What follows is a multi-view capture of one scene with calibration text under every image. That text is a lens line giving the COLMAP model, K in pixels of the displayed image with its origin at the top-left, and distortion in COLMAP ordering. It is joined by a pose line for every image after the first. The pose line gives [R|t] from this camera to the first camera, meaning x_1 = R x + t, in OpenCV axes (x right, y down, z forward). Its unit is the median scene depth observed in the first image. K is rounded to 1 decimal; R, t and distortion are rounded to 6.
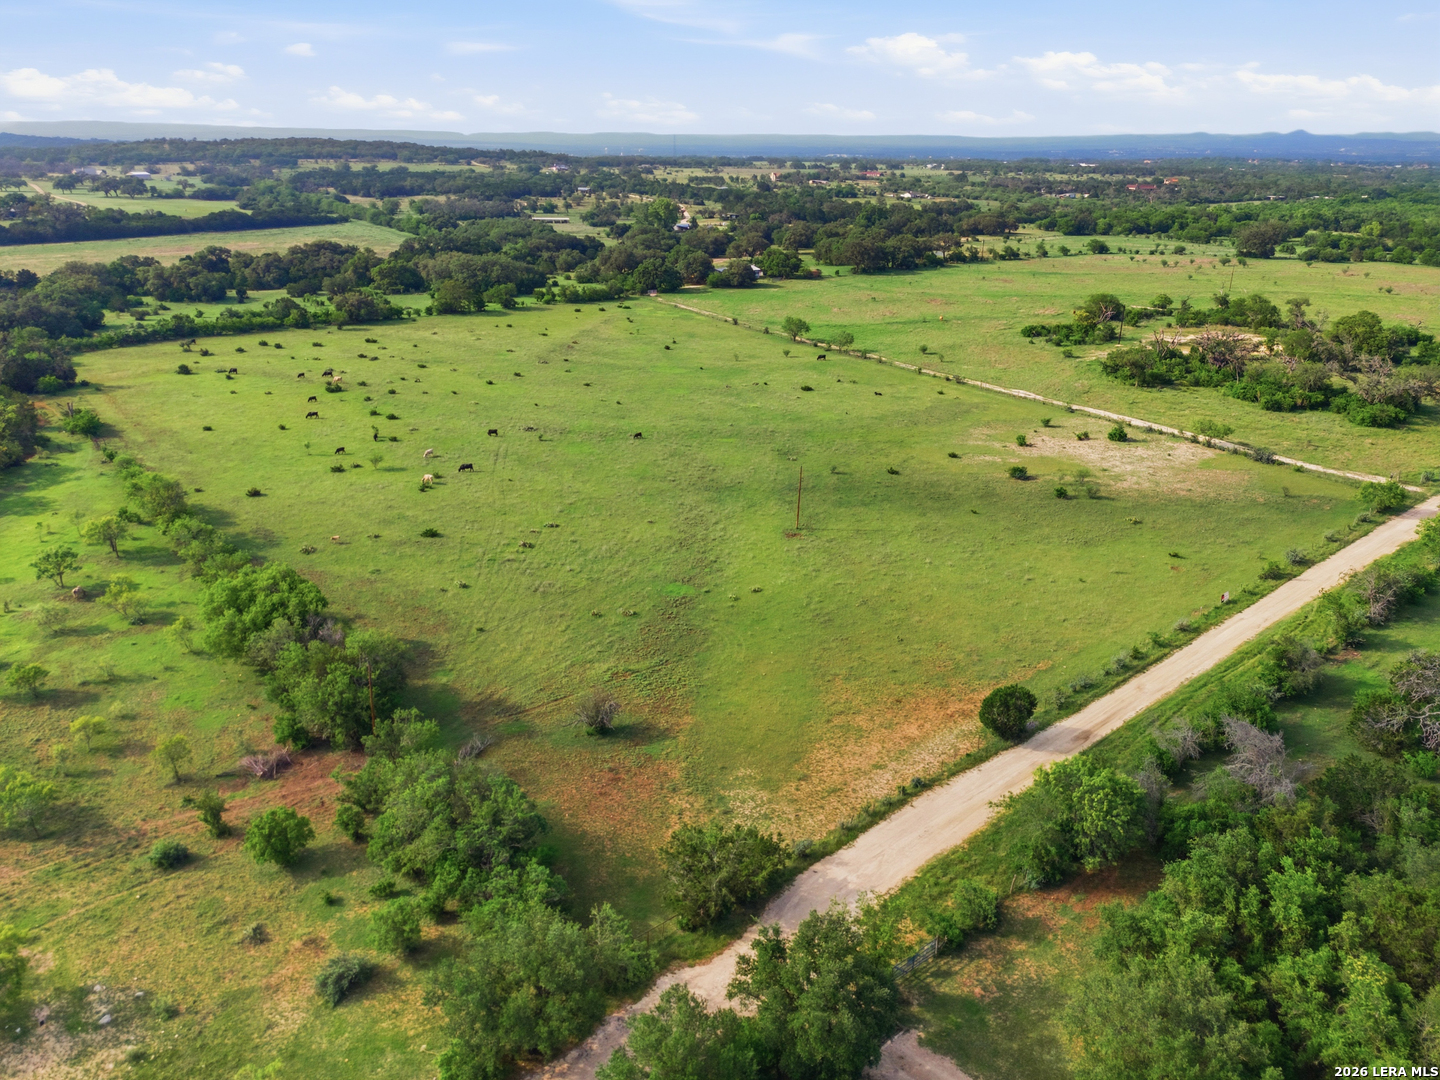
lens RADIAL K [[1057.4, 0, 716.4], [0, 1057.4, 535.8], [0, 0, 1]] dist [0.067568, -0.050916]
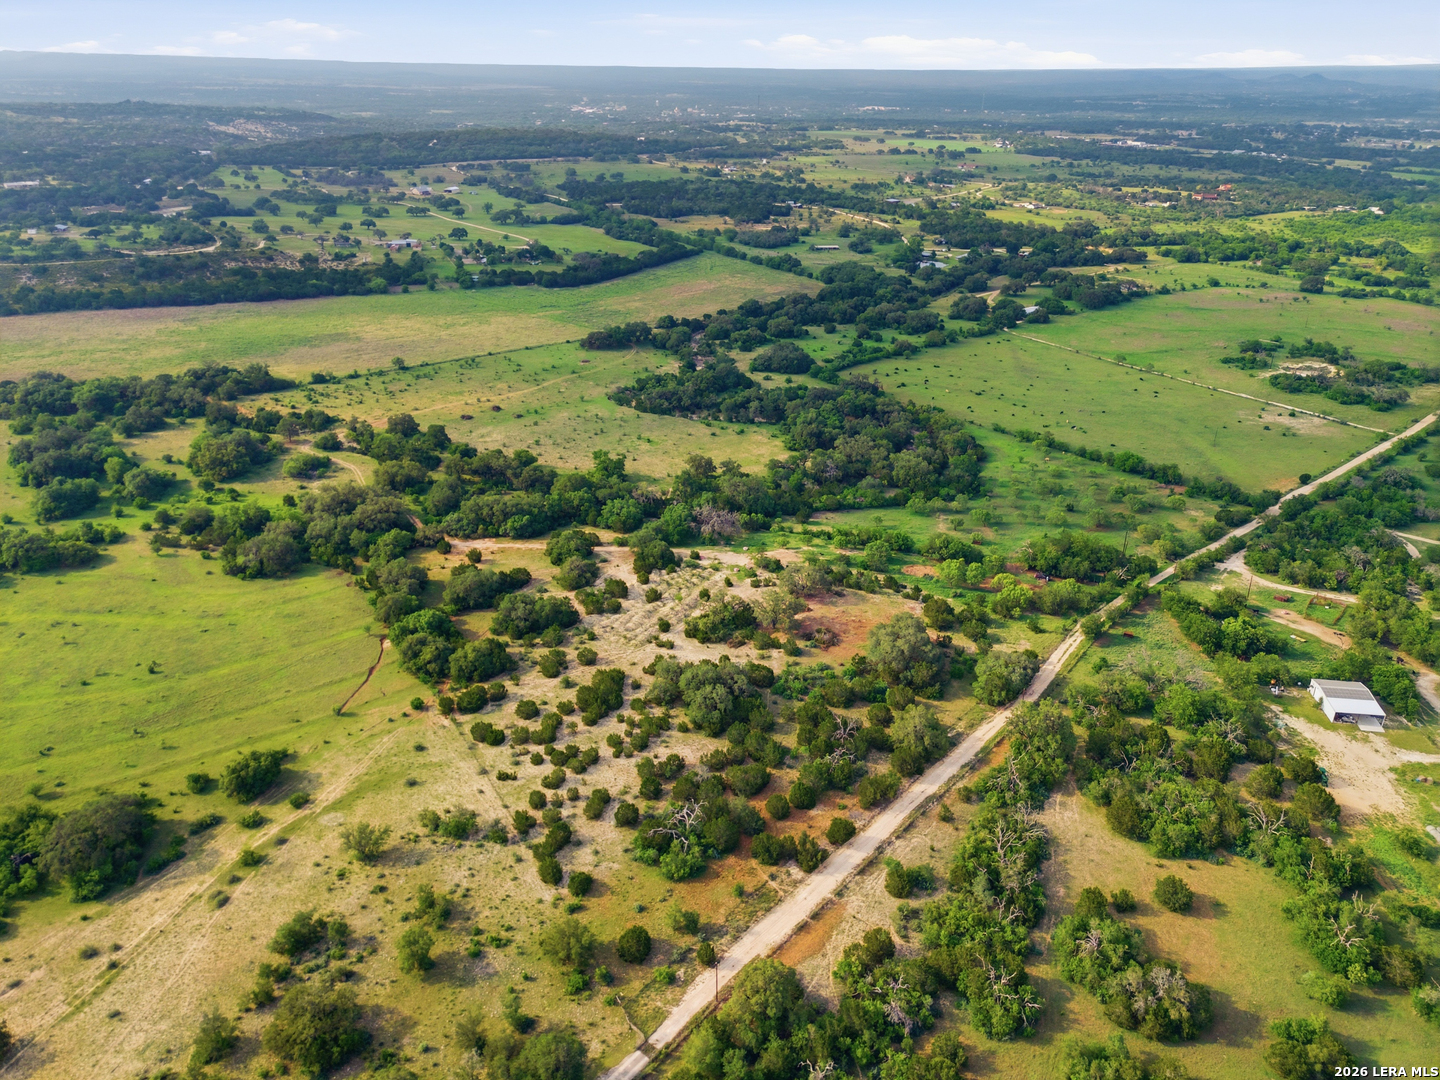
lens RADIAL K [[1057.4, 0, 716.4], [0, 1057.4, 535.8], [0, 0, 1]] dist [0.067568, -0.050916]
pose [[0.999986, 0.004416, 0.003024, -1.080451], [-0.004580, 0.998377, 0.056774, 0.069547], [-0.002768, -0.056787, 0.998382, -1.744878]]
